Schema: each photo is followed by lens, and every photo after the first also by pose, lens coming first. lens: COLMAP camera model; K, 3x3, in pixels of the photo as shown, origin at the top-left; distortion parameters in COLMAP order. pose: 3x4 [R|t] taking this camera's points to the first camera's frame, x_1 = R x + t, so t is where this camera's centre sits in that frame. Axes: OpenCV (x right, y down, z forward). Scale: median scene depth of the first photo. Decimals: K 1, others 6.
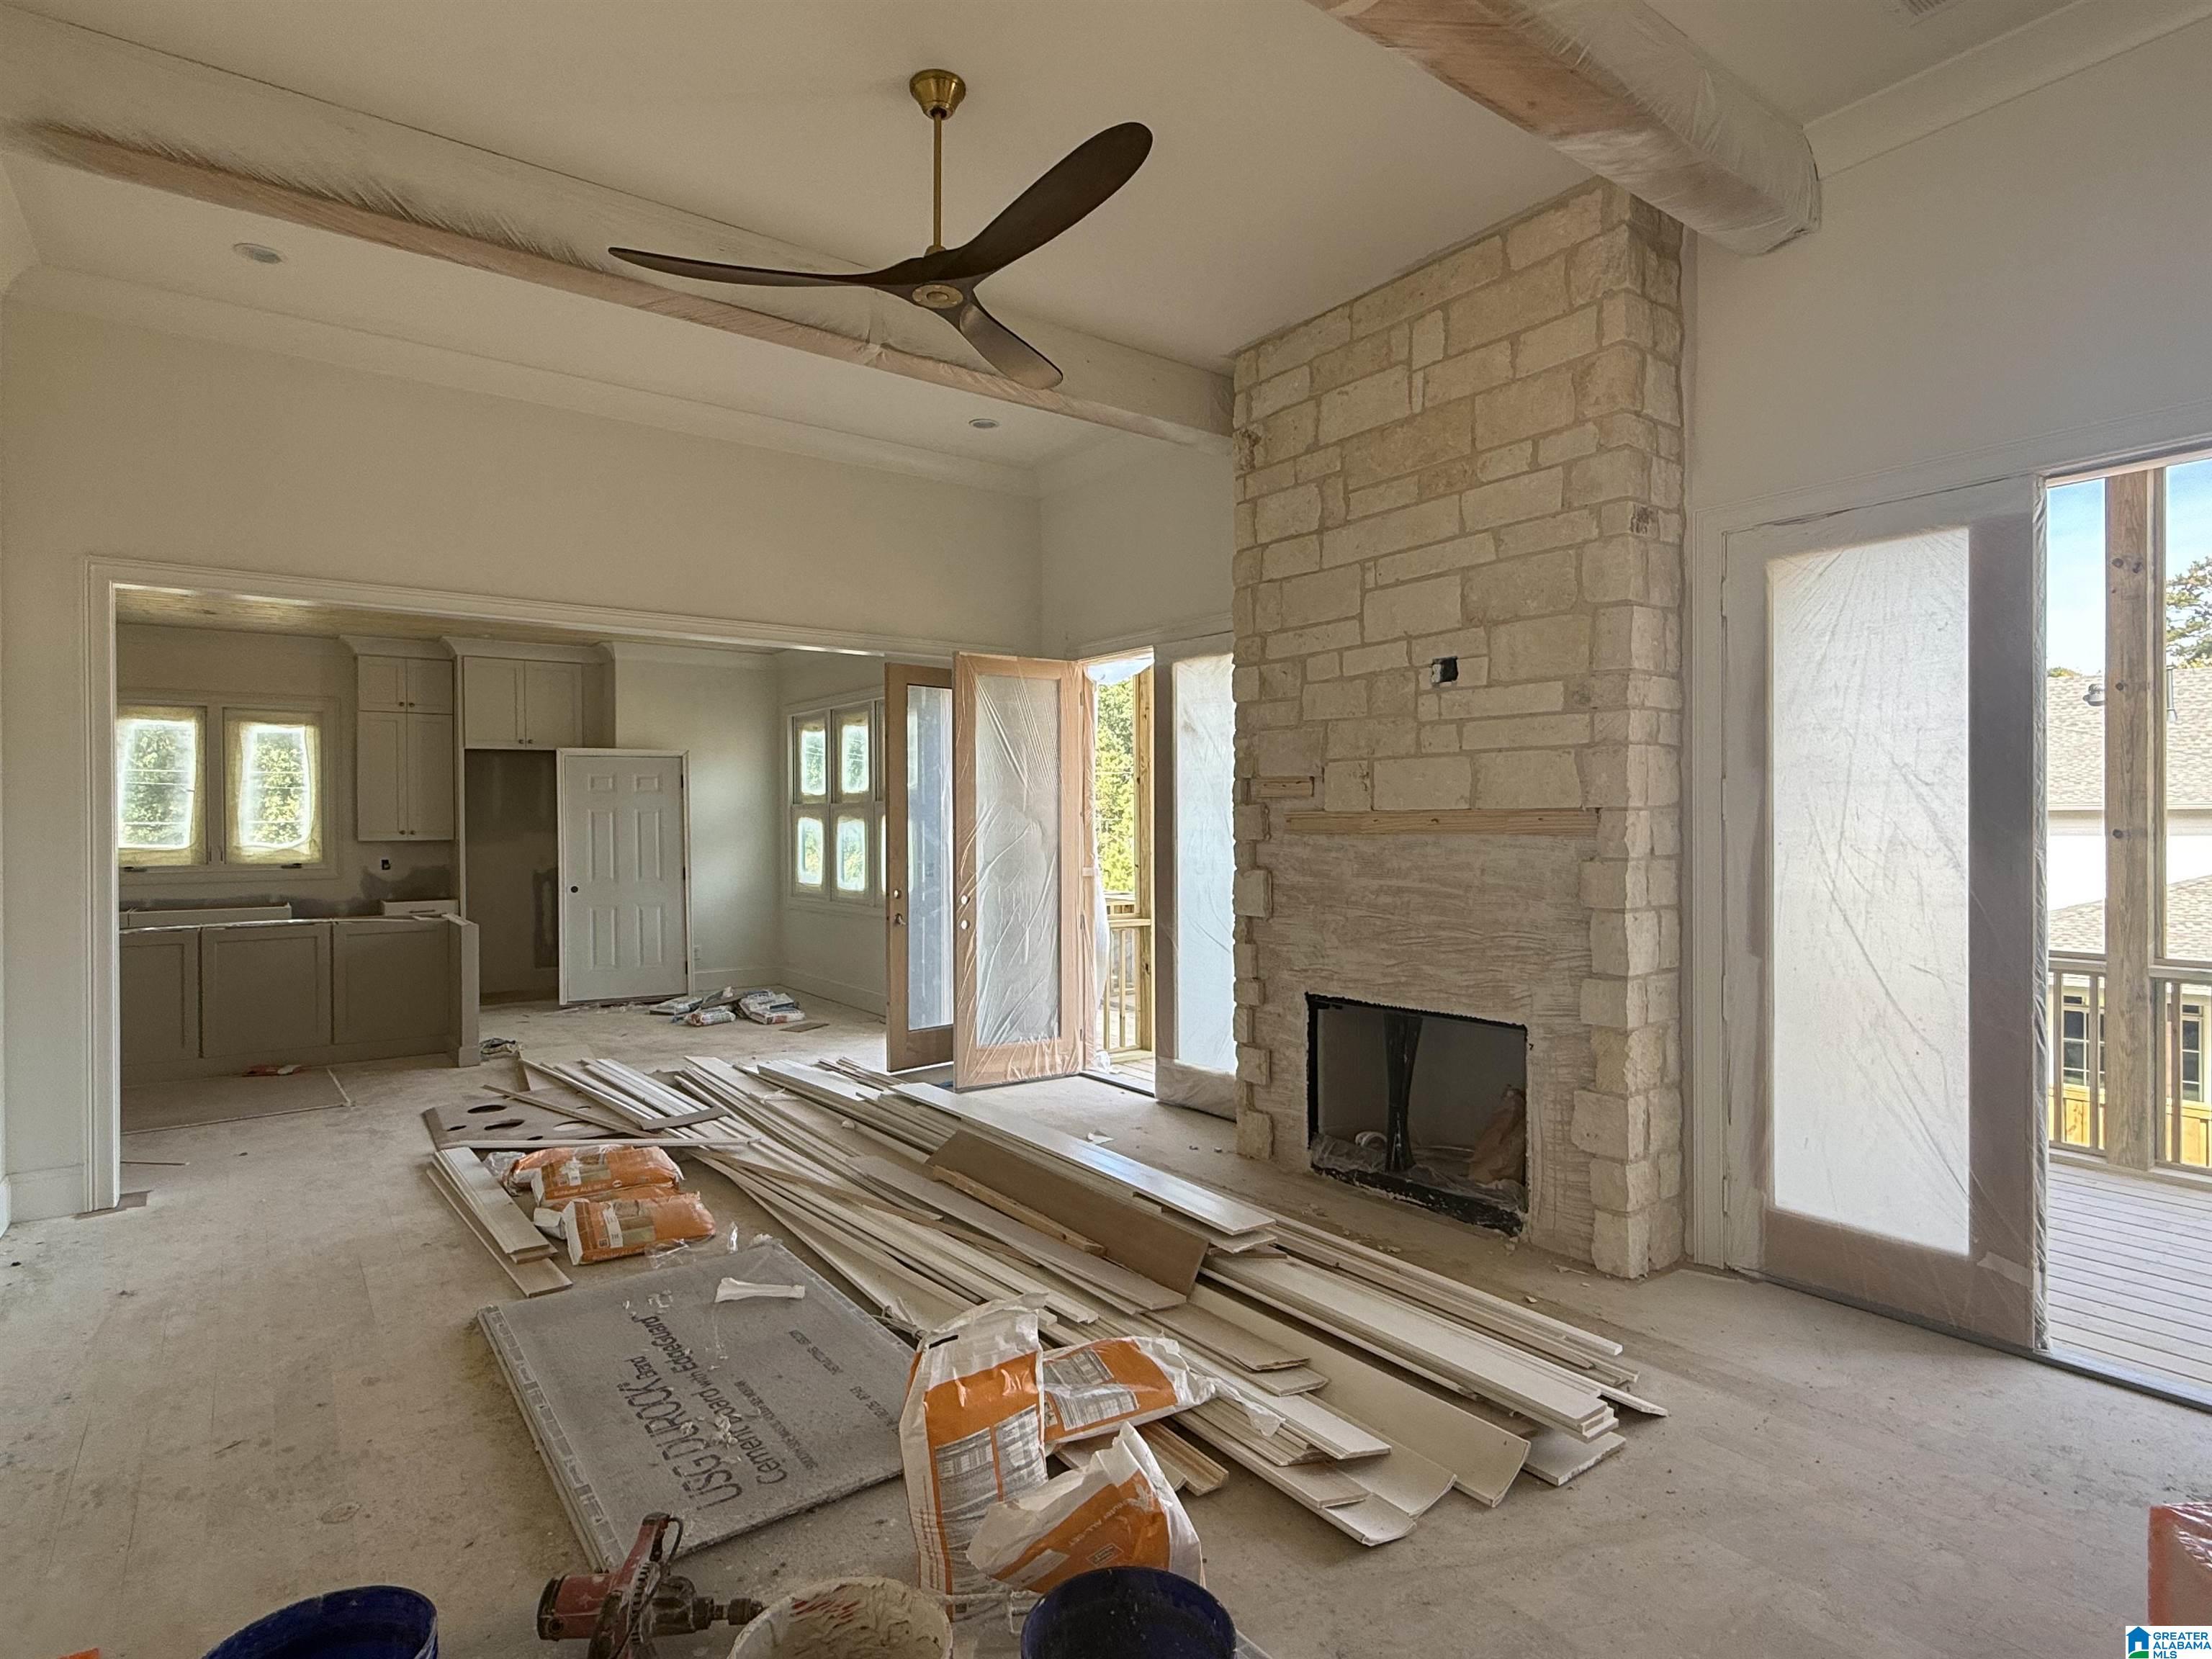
lens RADIAL K [[1164.3, 0, 1112.3], [0, 1164.3, 826.6], [0, 0, 1]] dist [-0.005835, -0.000495]
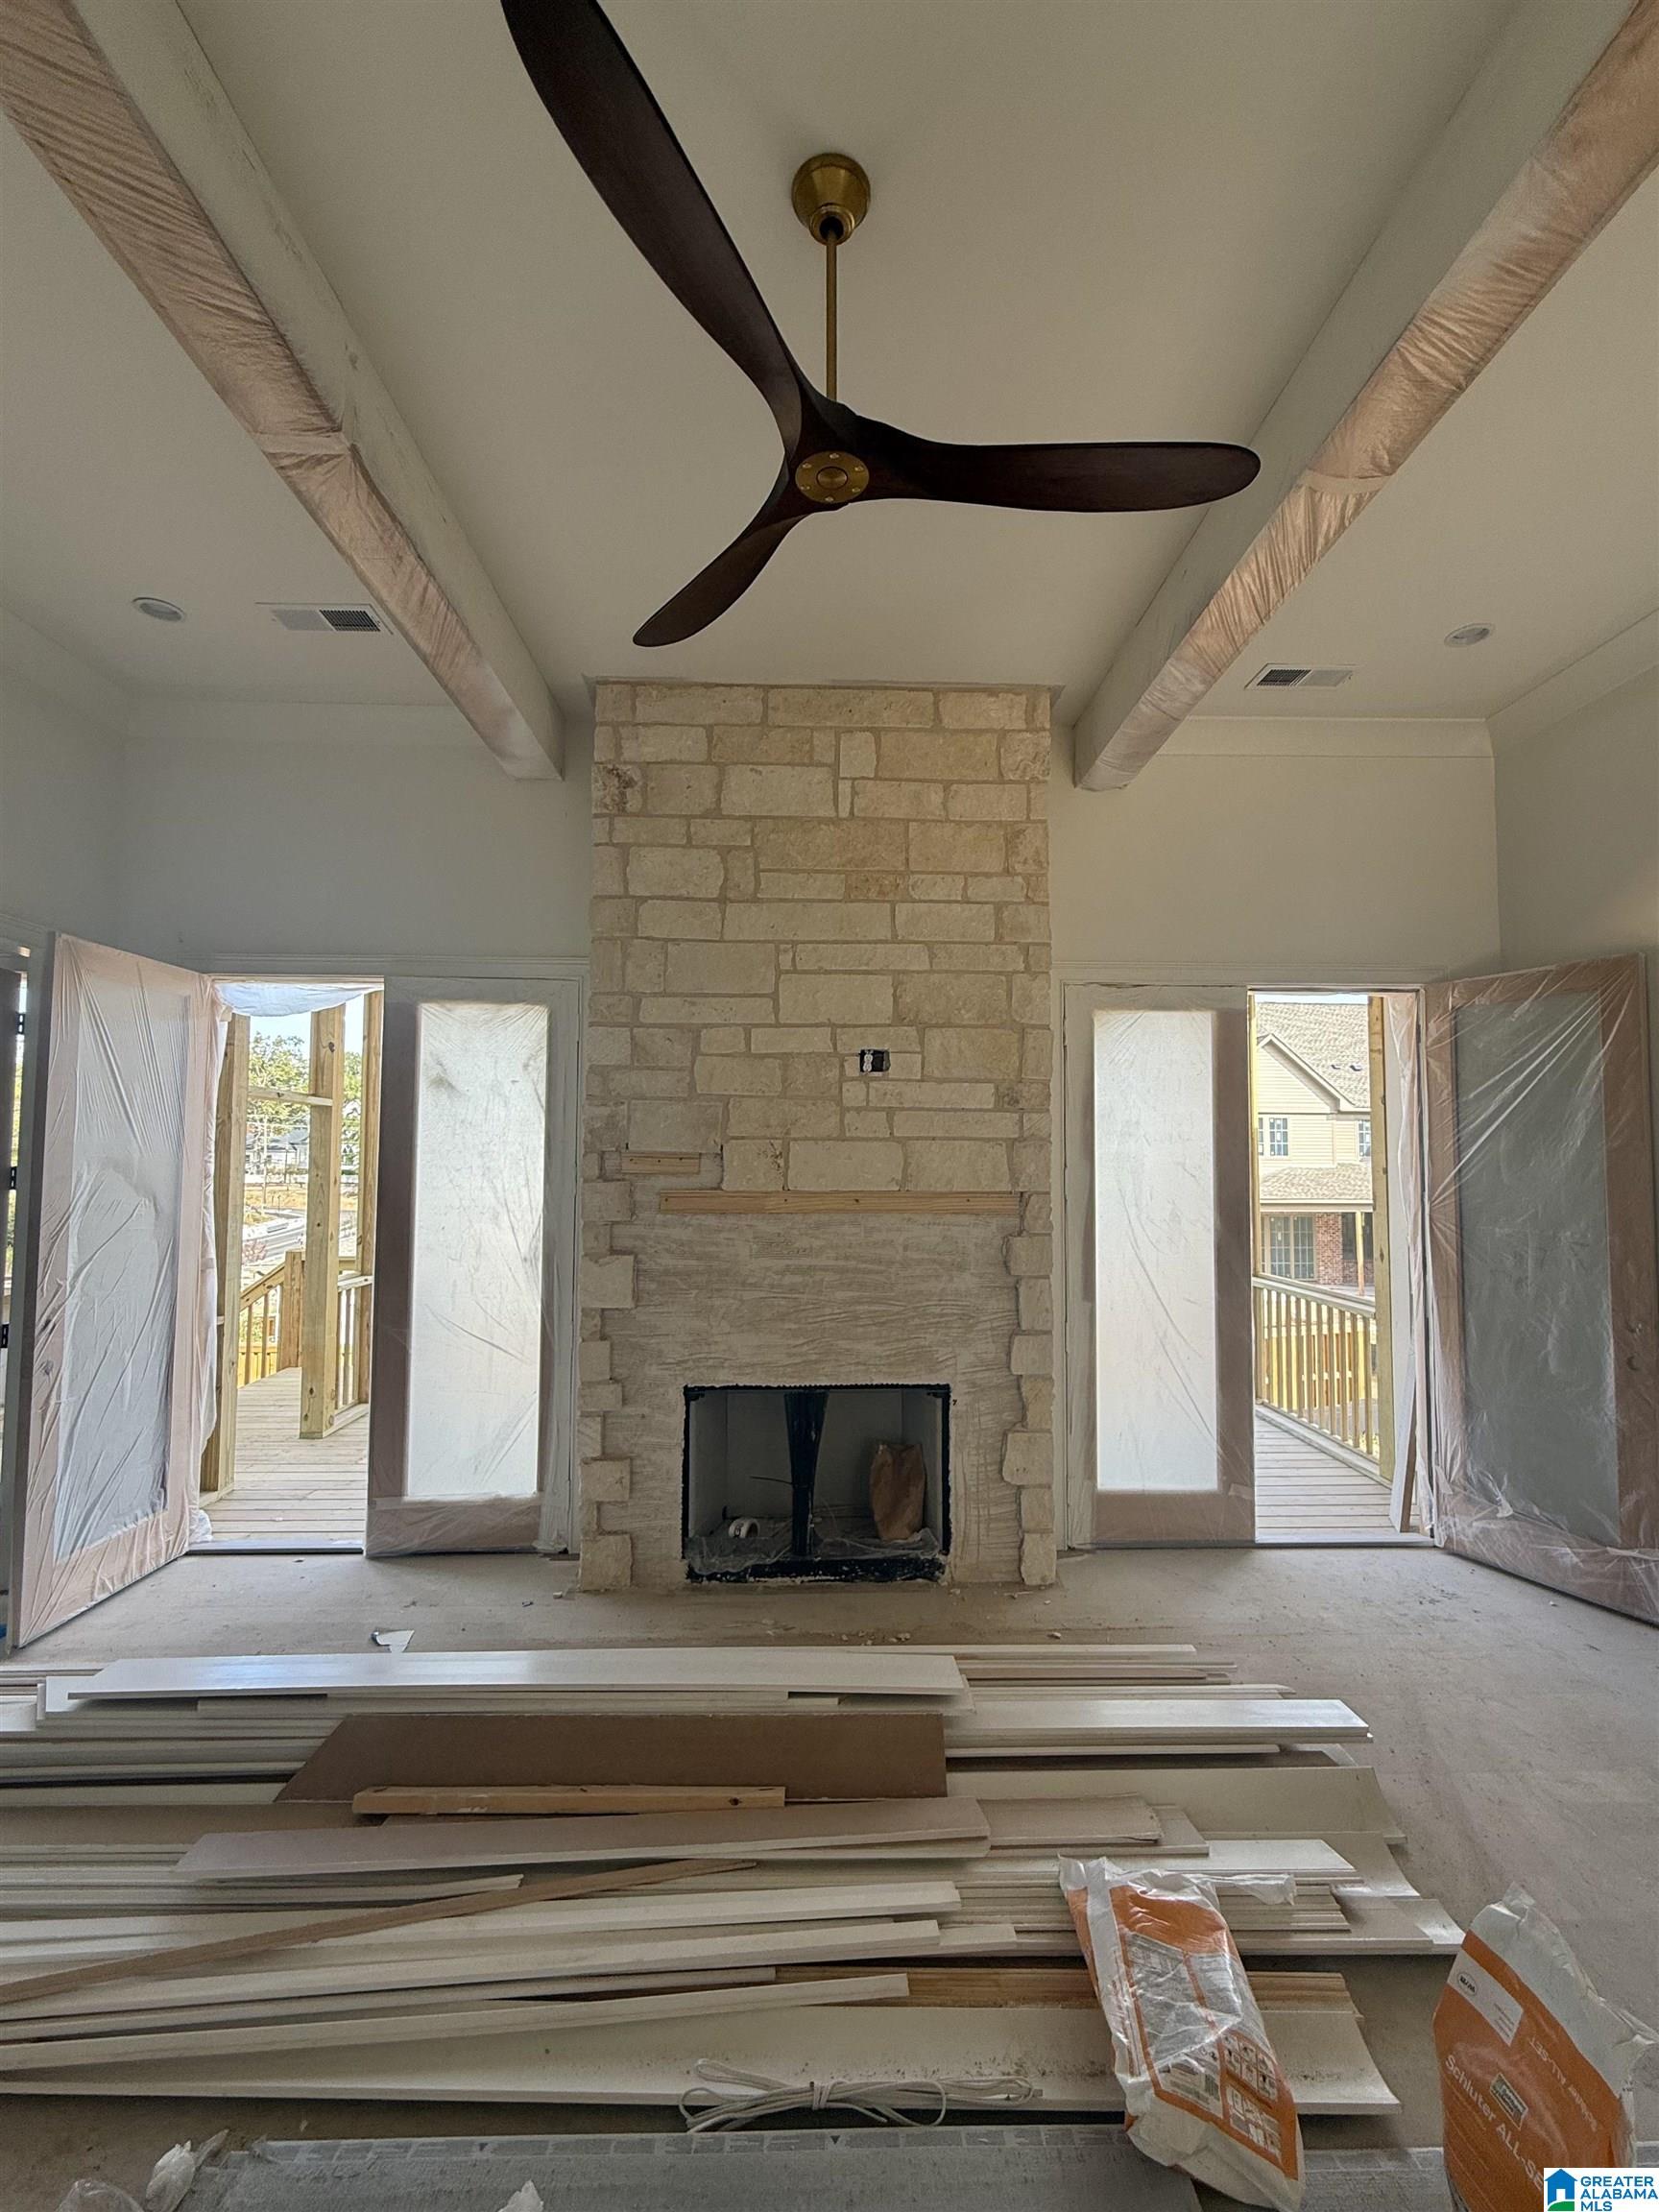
lens RADIAL K [[954.8, 0, 829.5], [0, 954.8, 1106.0], [0, 0, 1]] dist [0.000355, -0.000077]
pose [[0.573617, 0.053619, 0.817367, -0.454686], [-0.004349, 0.998041, -0.062419, -0.037376], [-0.819112, 0.032250, 0.572726, 0.526230]]
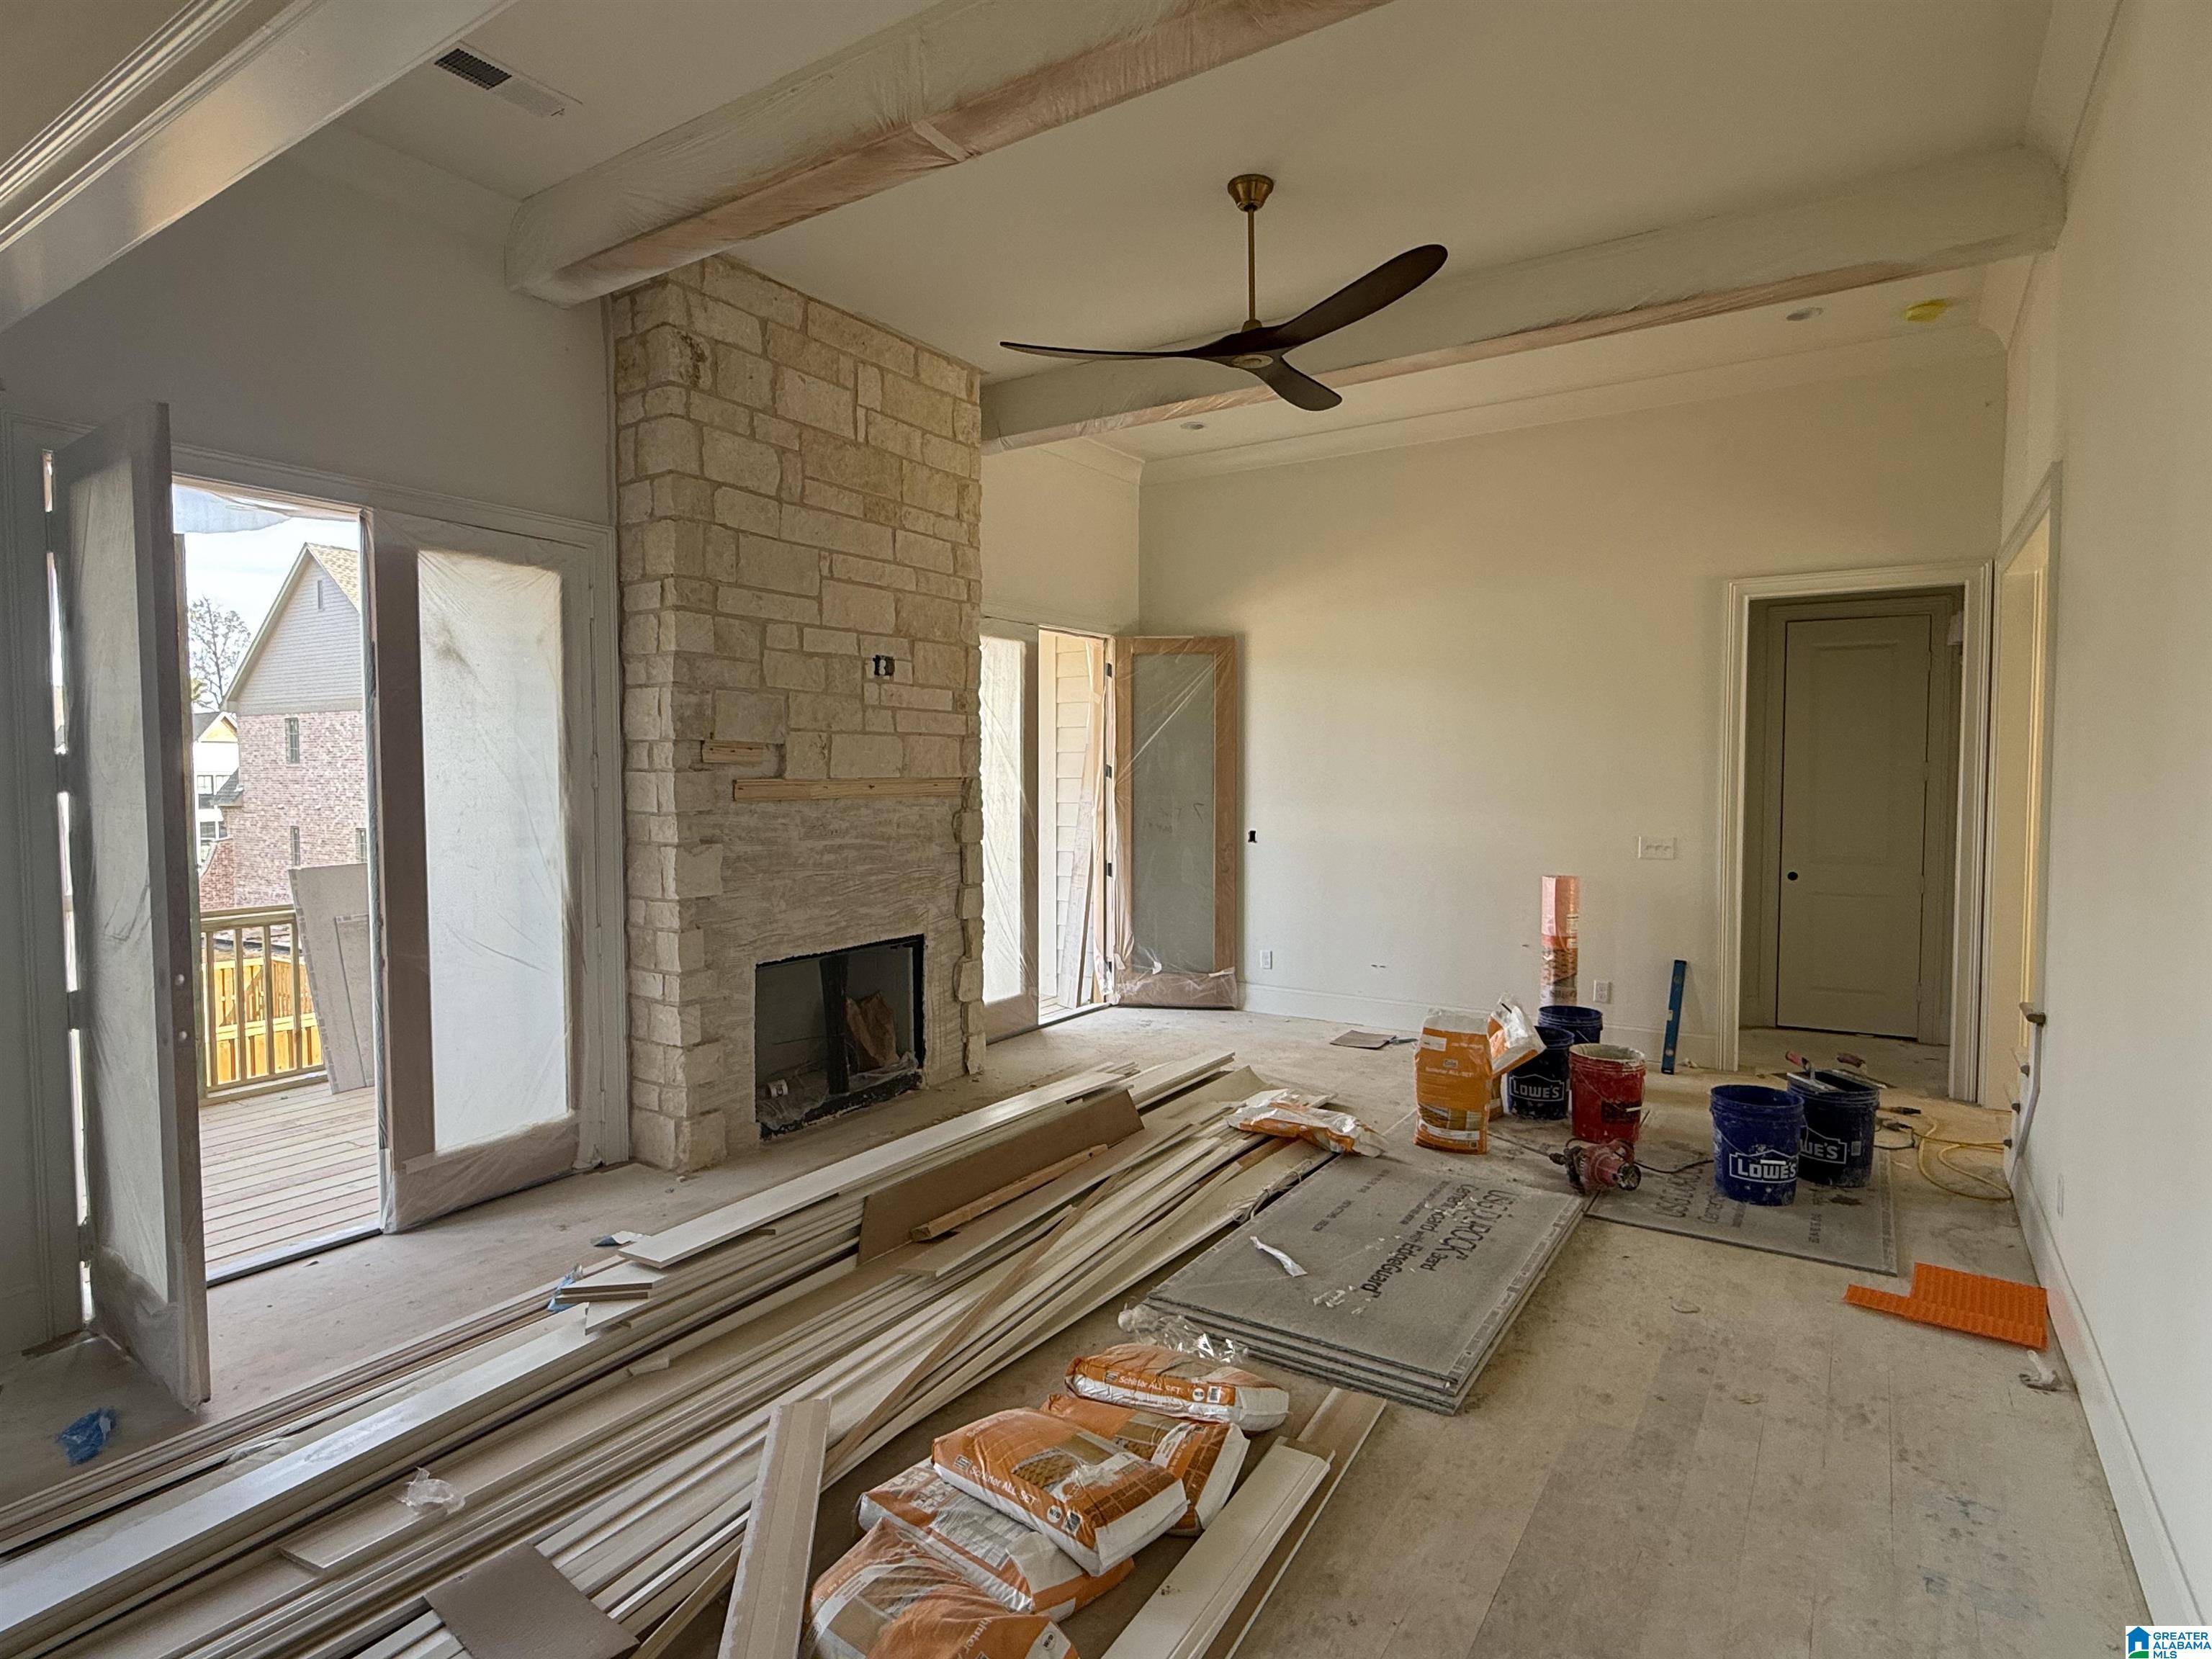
lens RADIAL K [[1164.3, 0, 1112.3], [0, 1164.3, 826.6], [0, 0, 1]] dist [-0.005835, -0.000495]
pose [[-0.349726, -0.039041, 0.936038, -0.965972], [0.007616, 0.998980, 0.044511, -0.016022], [-0.936821, 0.022695, -0.349072, 1.202525]]
